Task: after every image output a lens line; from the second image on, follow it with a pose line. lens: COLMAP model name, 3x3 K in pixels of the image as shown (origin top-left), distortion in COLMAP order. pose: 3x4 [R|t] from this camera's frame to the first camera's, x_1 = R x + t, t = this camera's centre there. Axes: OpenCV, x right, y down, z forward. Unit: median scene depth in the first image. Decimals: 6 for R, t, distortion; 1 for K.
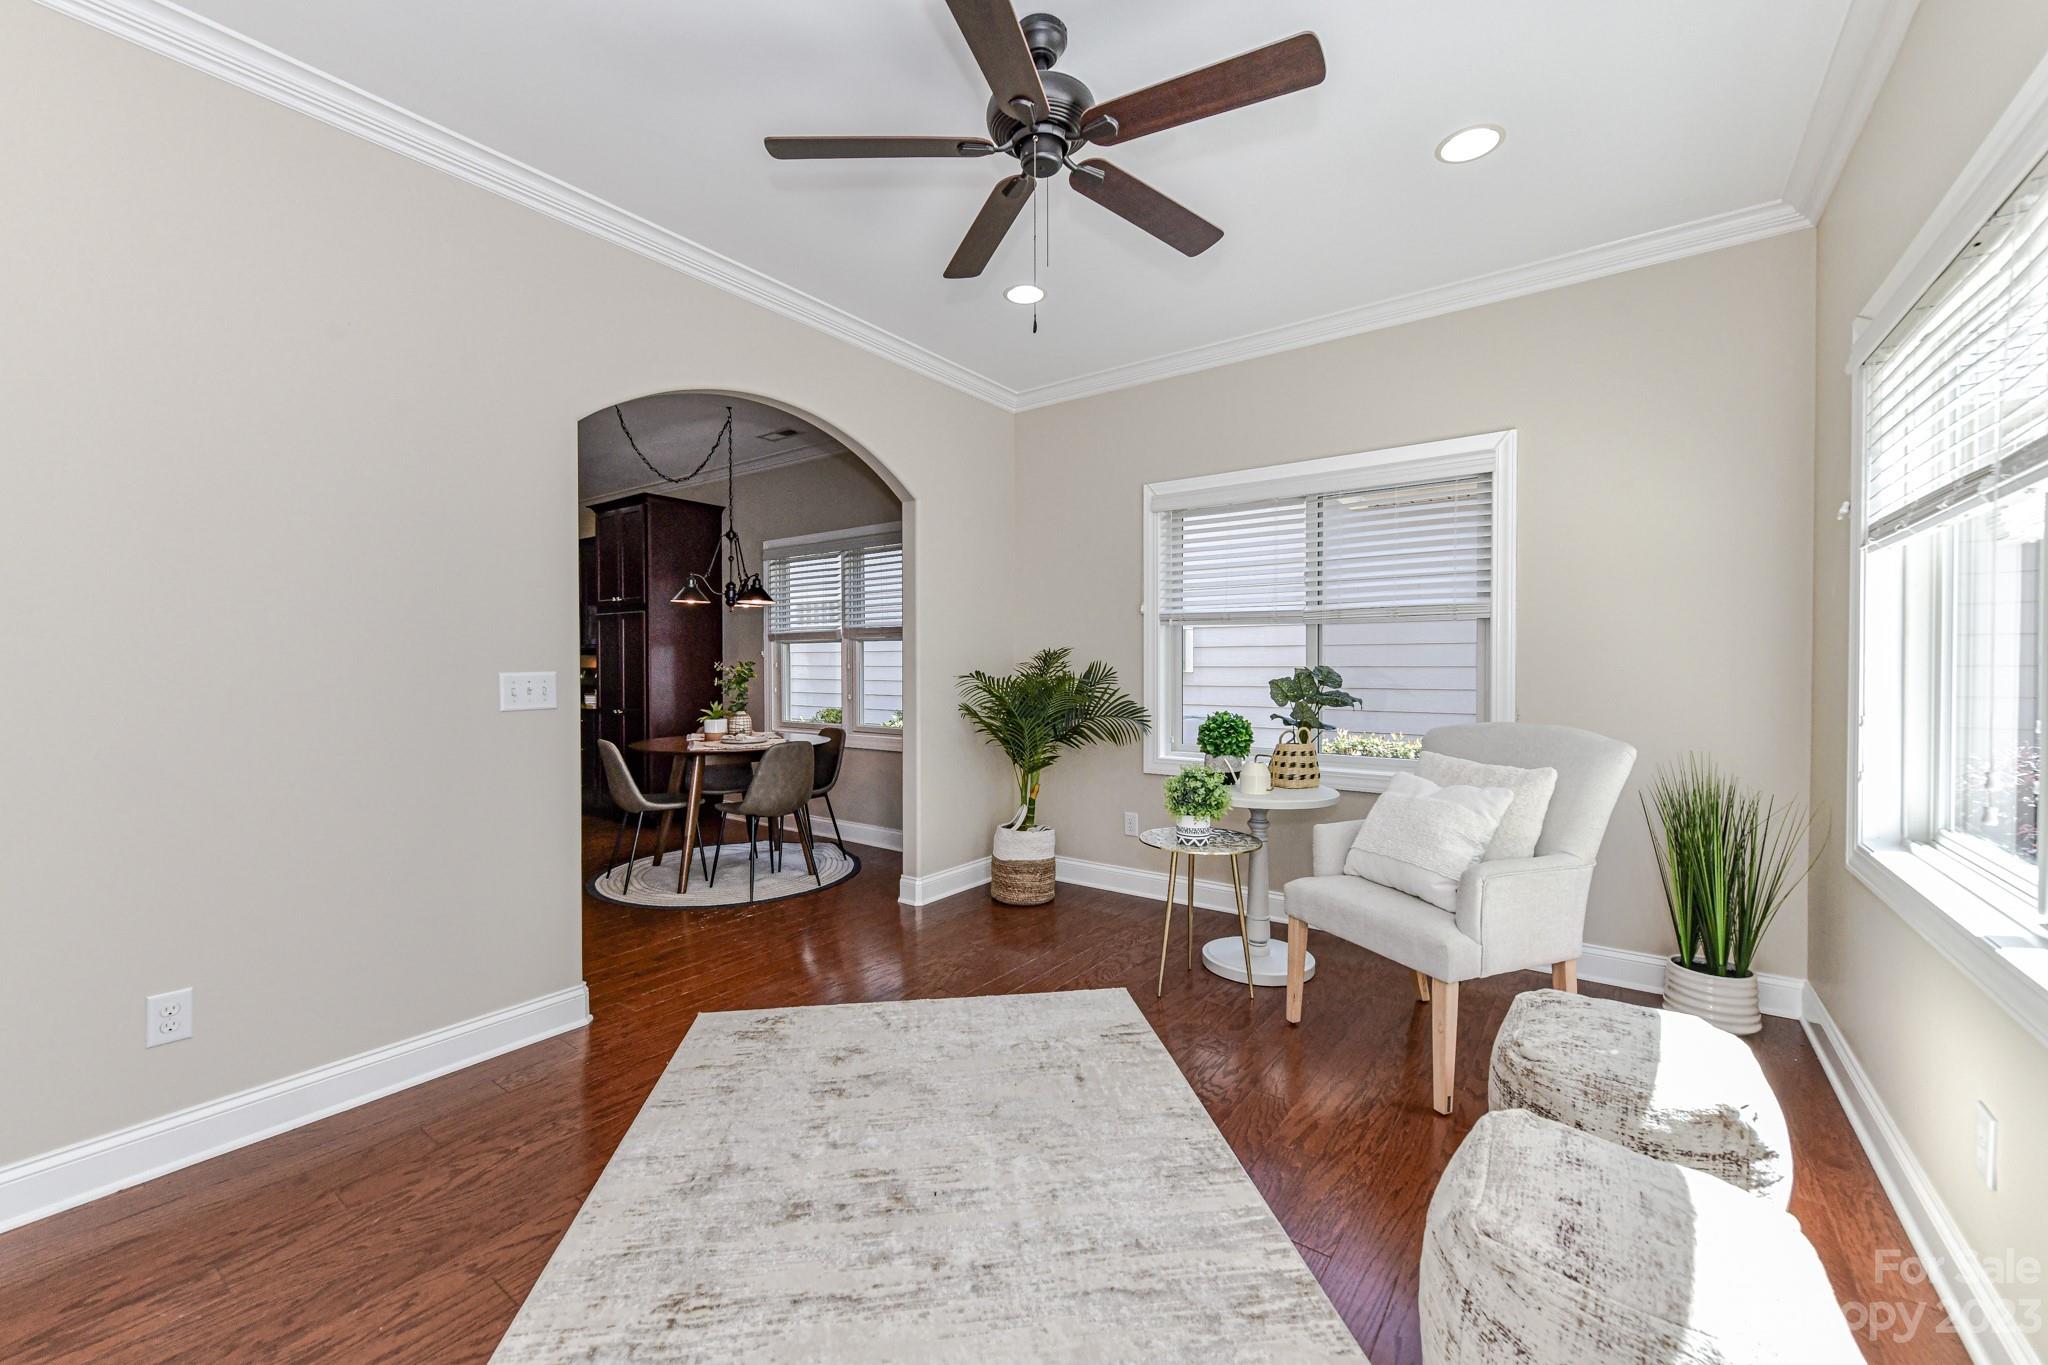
lens RADIAL K [[811.6, 0, 1032.7], [0, 811.6, 687.5], [0, 0, 1]] dist [0.006688, -0.001517]
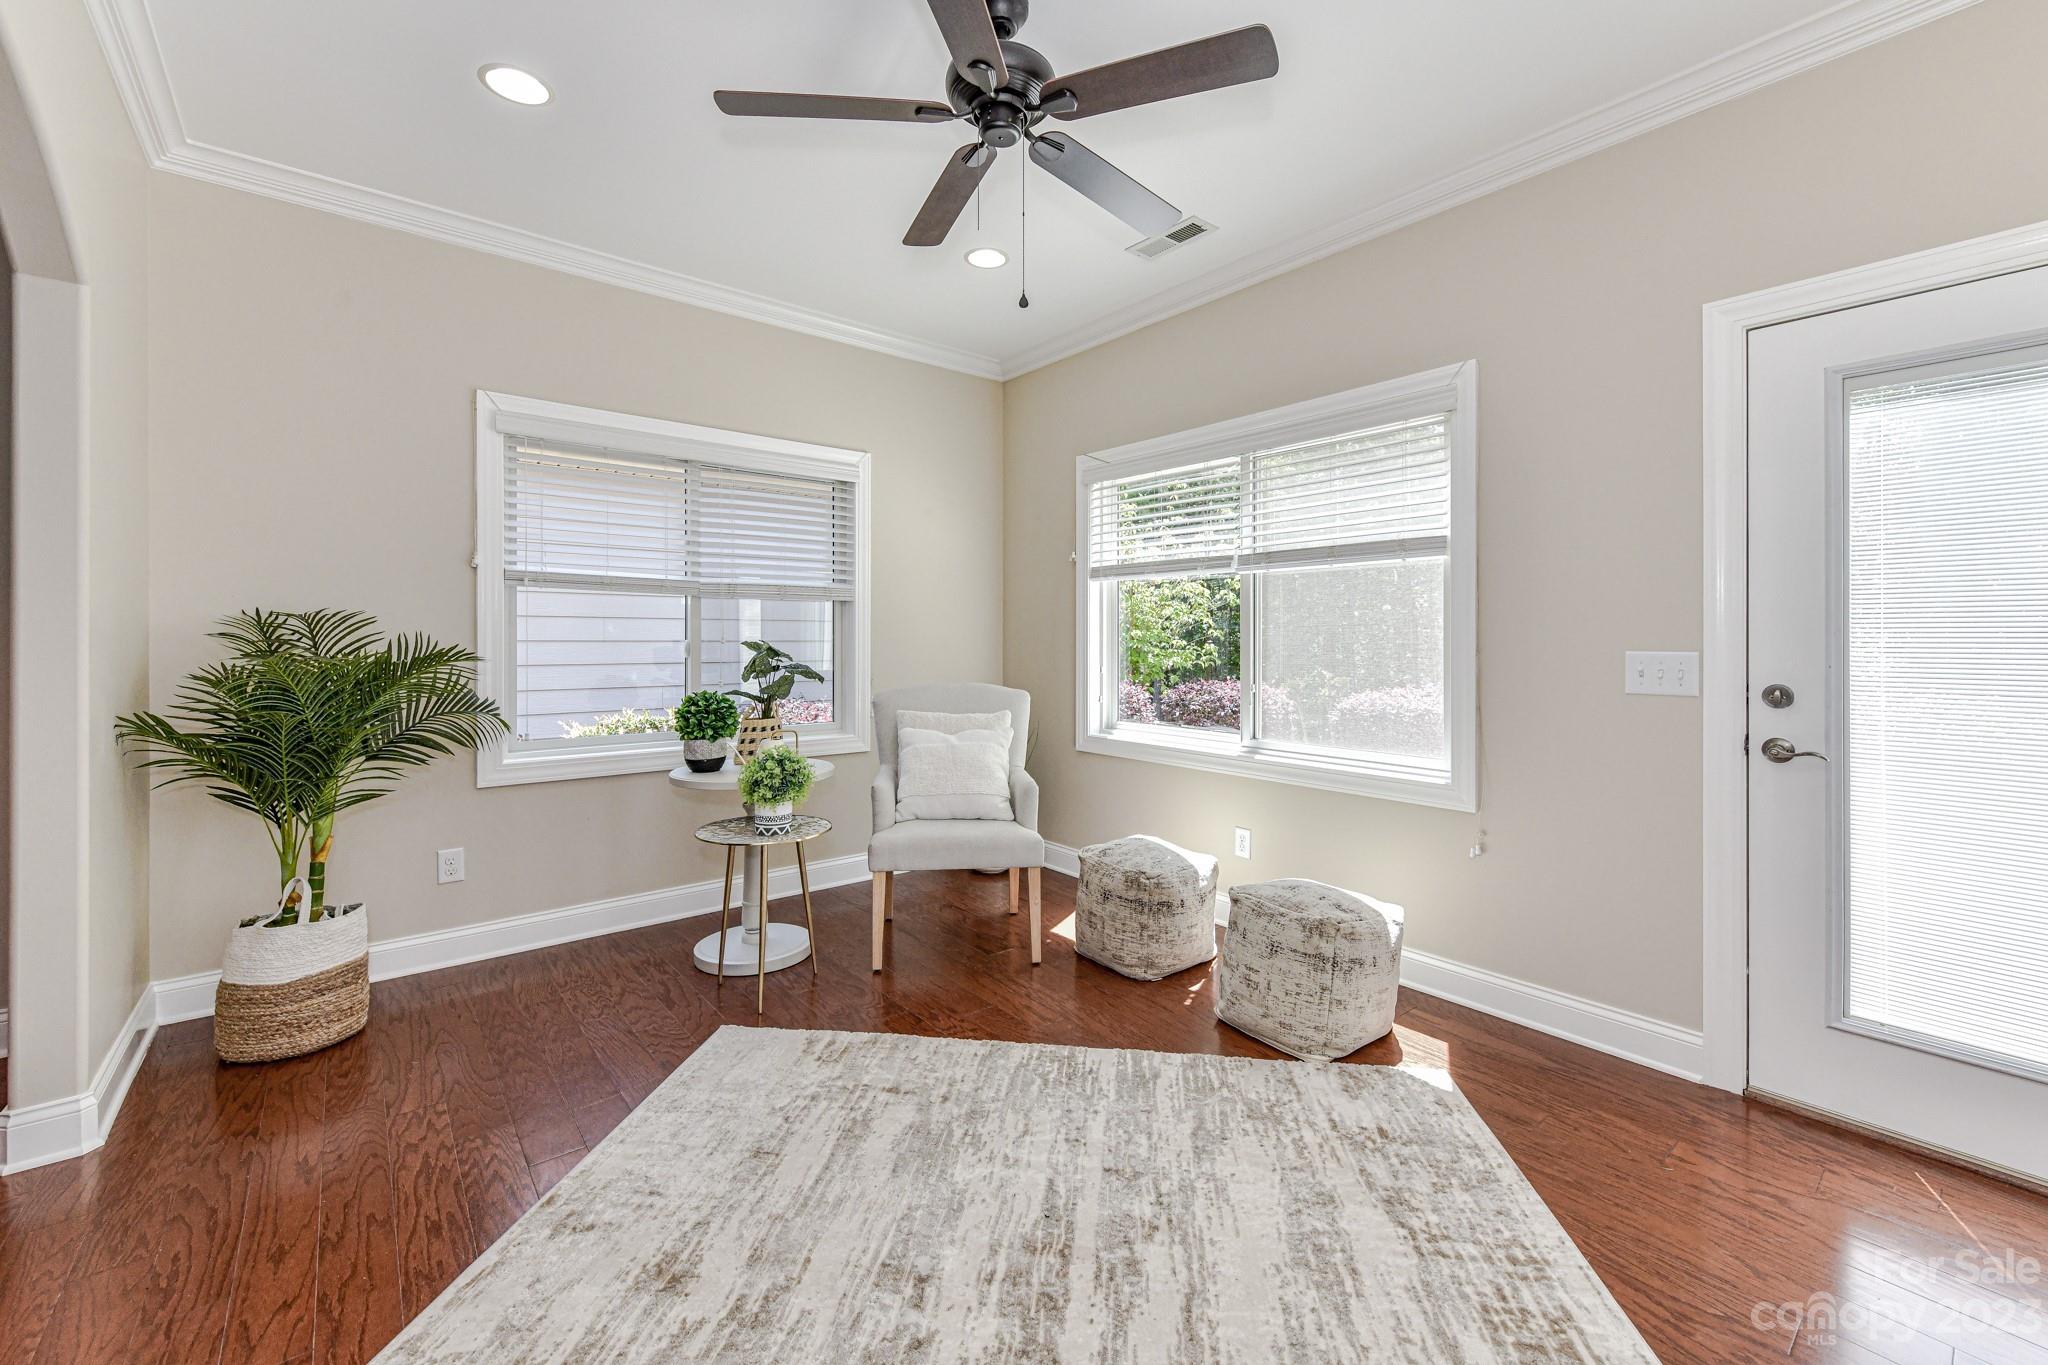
lens RADIAL K [[811.6, 0, 1035.5], [0, 811.6, 665.9], [0, 0, 1]] dist [0.006688, -0.001517]
pose [[0.249408, -0.029448, 0.967951, -0.446444], [0.021780, 0.999455, 0.024795, -0.010686], [-0.968153, 0.014898, 0.249914, 0.346632]]
